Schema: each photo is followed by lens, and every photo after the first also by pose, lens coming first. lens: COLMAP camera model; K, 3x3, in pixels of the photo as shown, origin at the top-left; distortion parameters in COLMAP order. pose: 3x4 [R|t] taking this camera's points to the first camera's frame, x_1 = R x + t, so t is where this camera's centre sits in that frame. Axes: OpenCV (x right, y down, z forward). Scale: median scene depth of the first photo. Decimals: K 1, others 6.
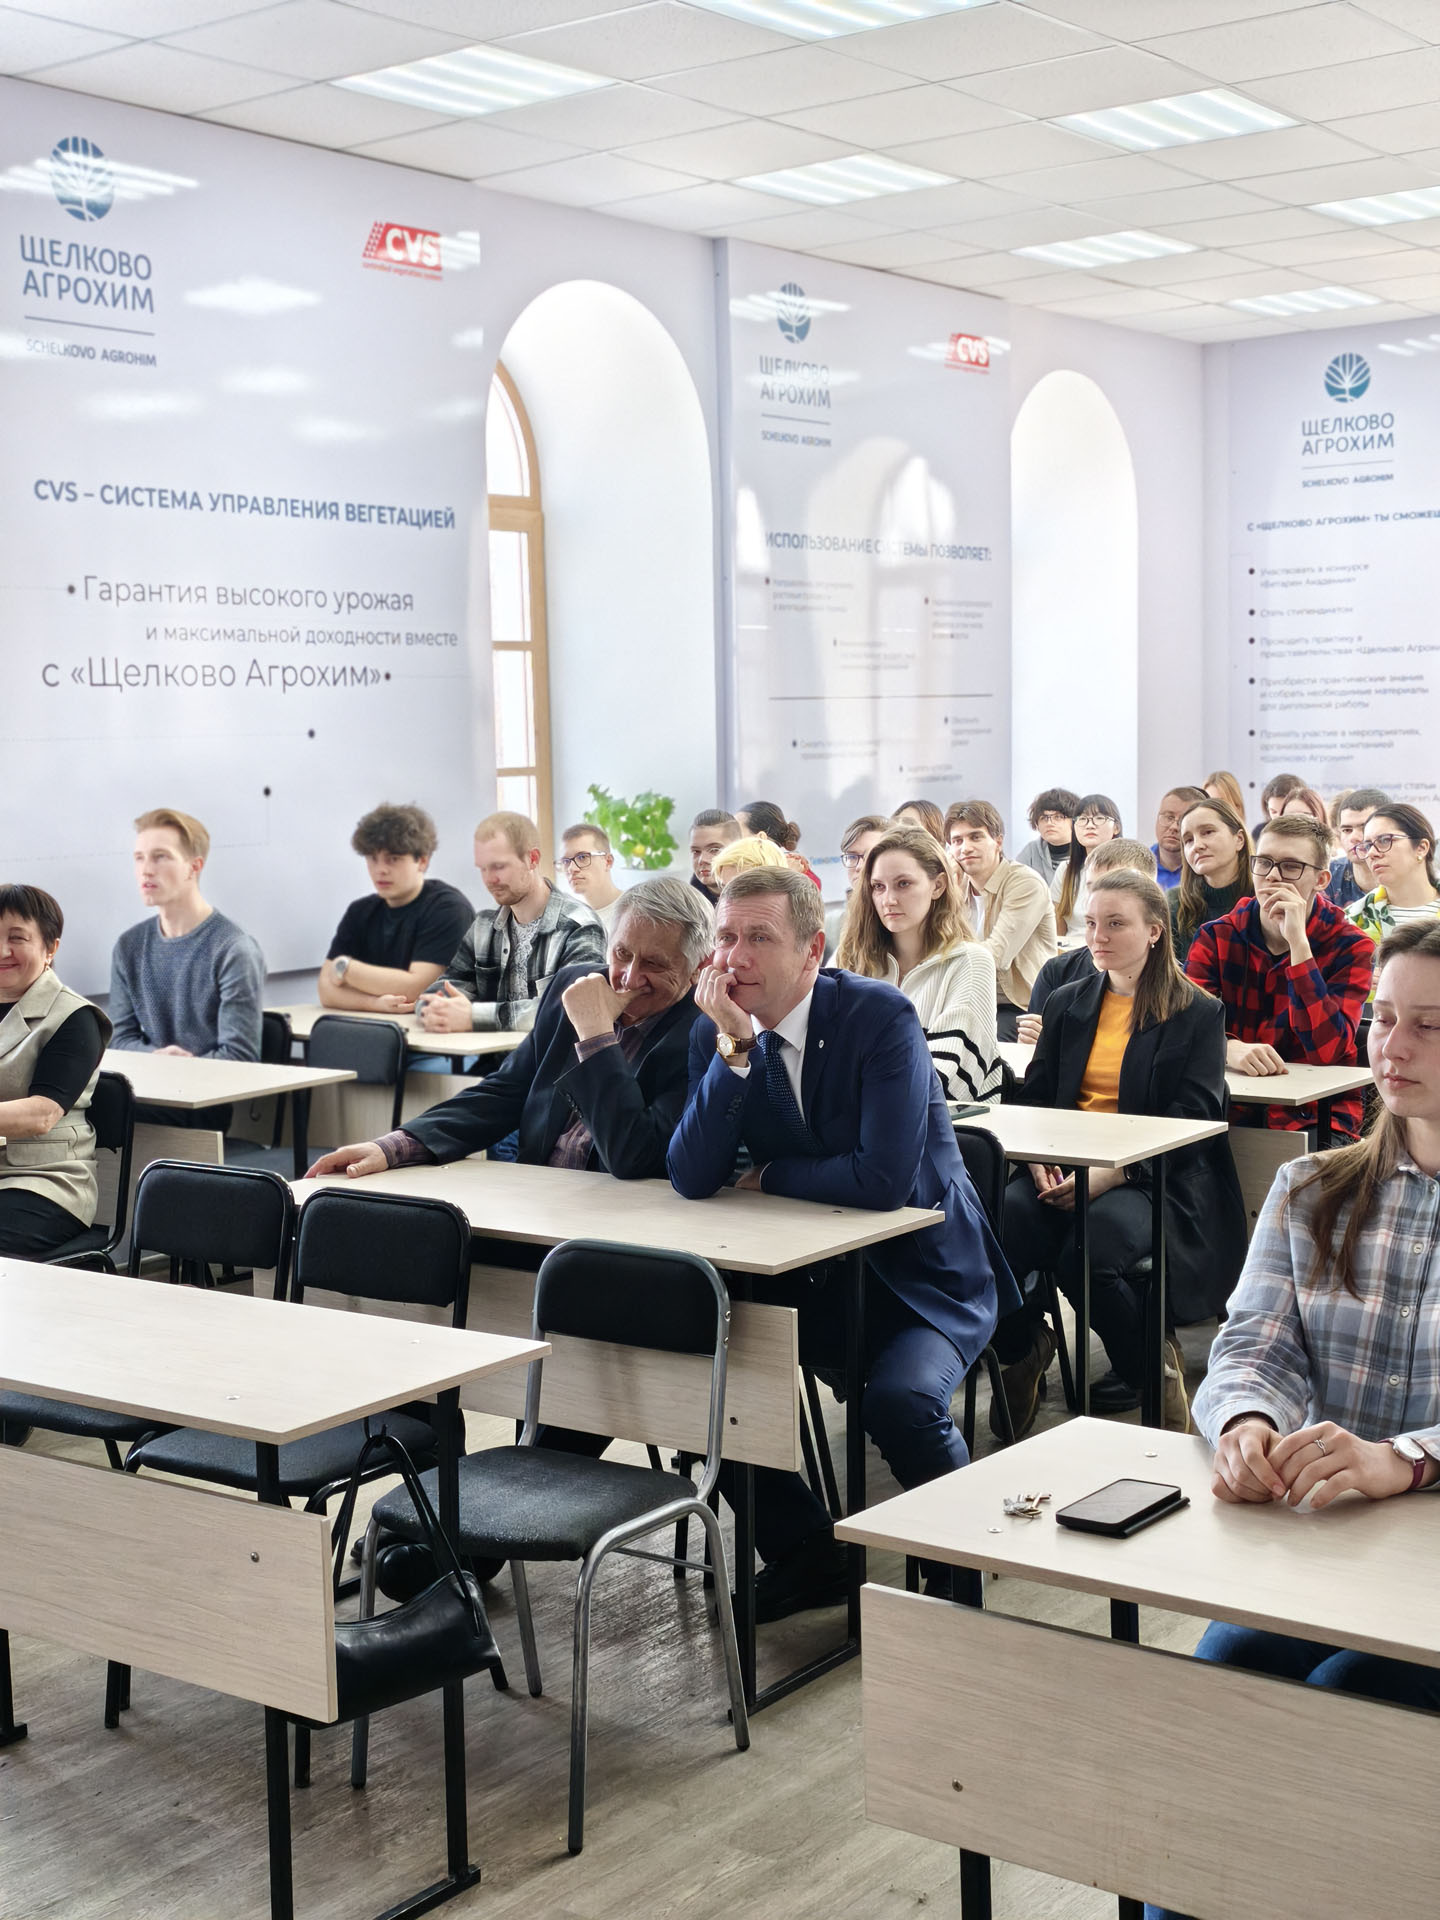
lens RADIAL K [[2595.4, 0, 720.8], [0, 2595.4, 973.1], [0, 0, 1]] dist [0.040423, 0.000000]
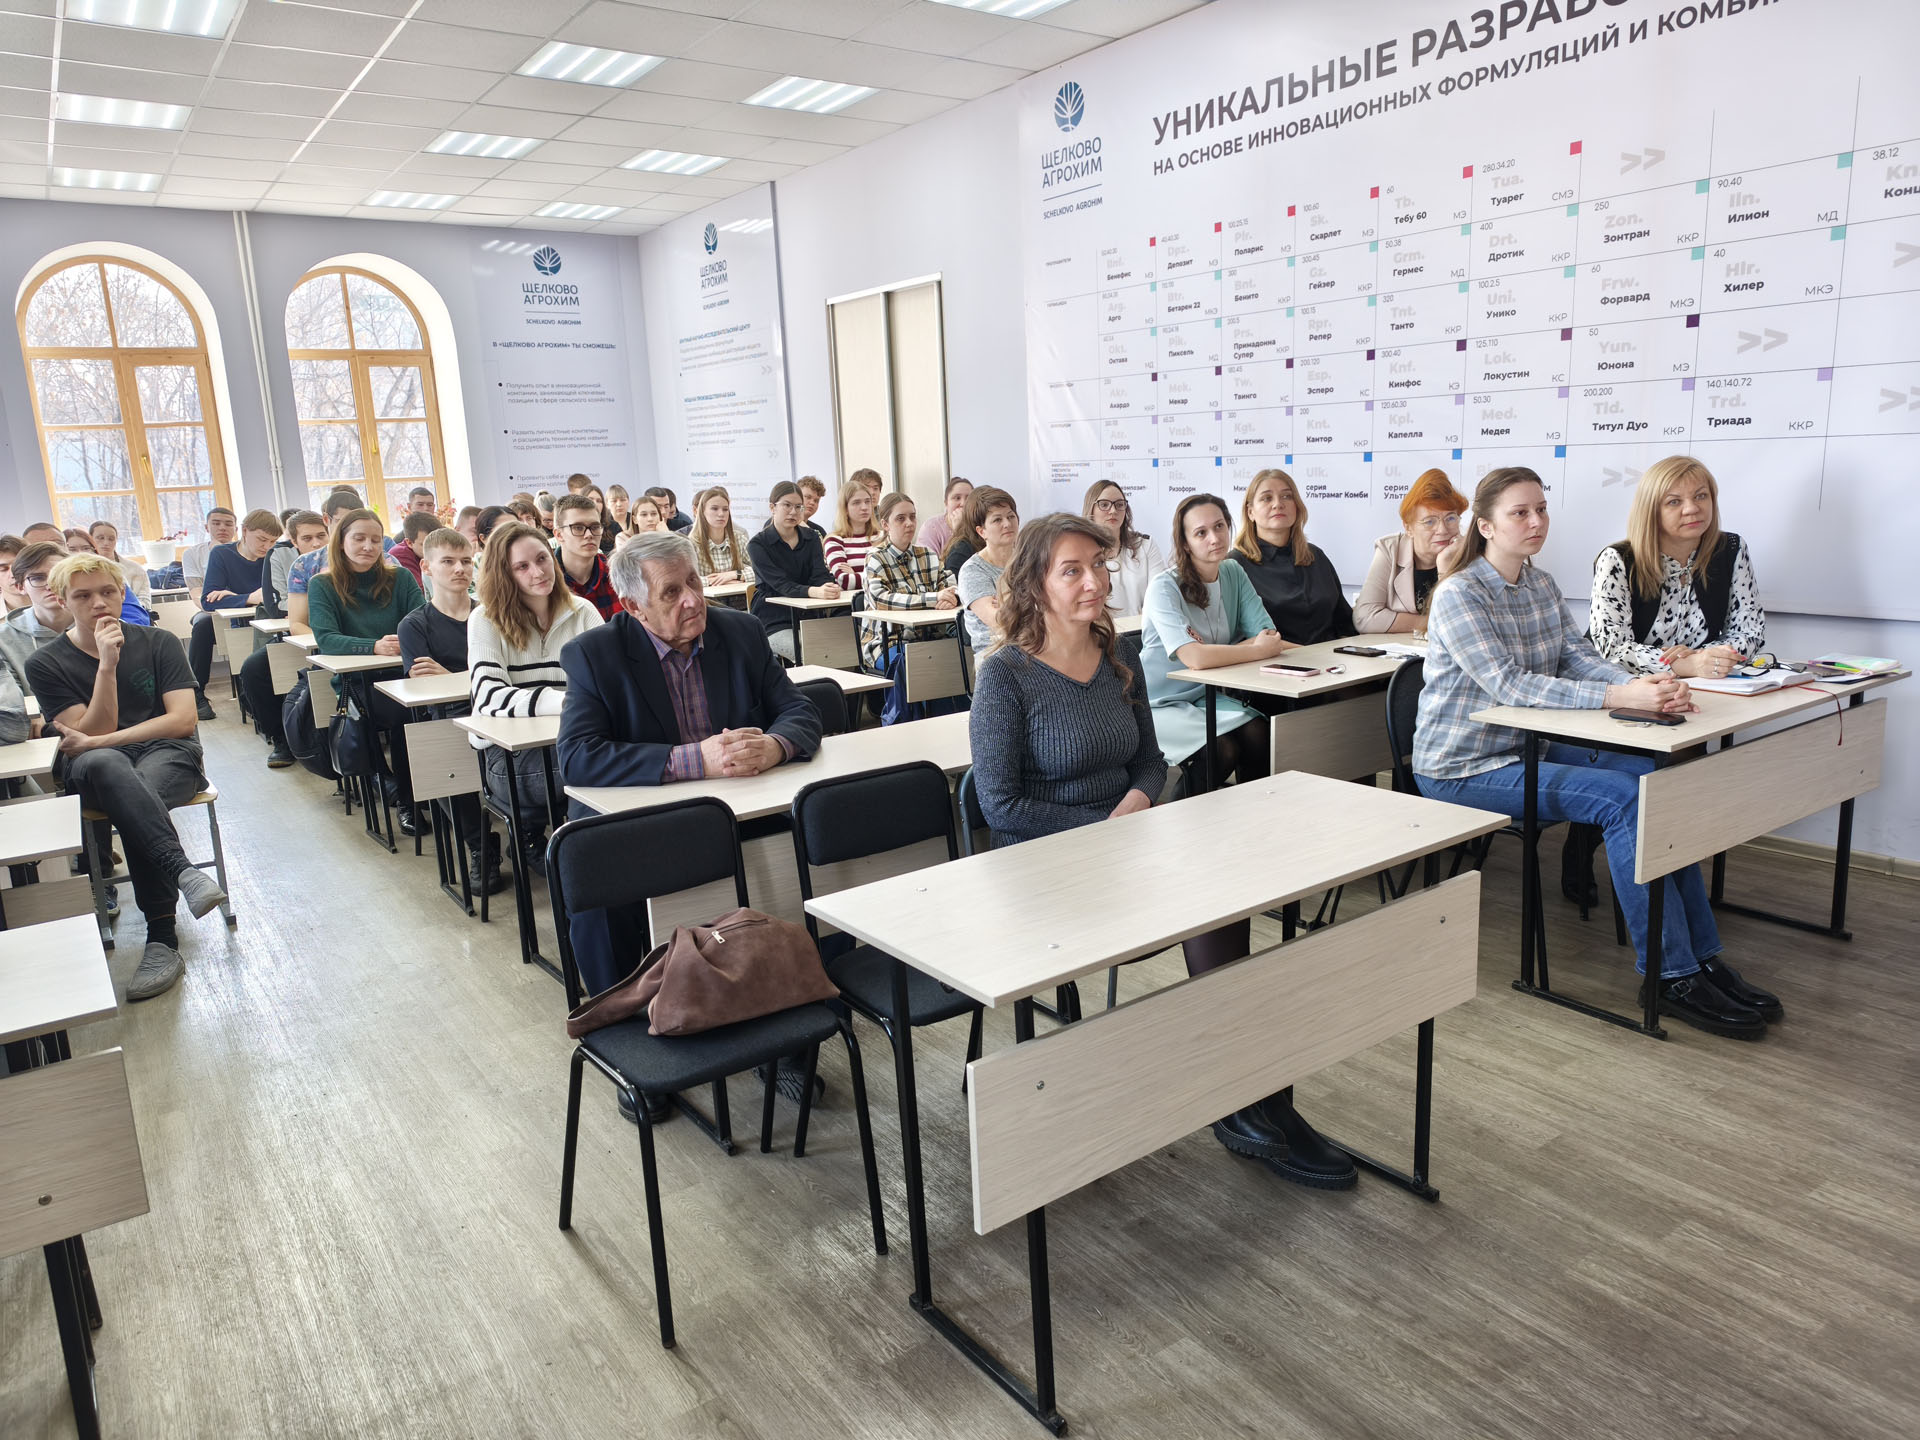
lens RADIAL K [[1281.0, 0, 972.7], [0, 1281.0, 728.8], [0, 0, 1]] dist [0.029152, -0.026015]
pose [[0.289623, -0.201137, 0.935768, -0.689032], [0.120793, 0.977535, 0.172729, -0.063449], [-0.949488, 0.063008, 0.307412, 0.702182]]
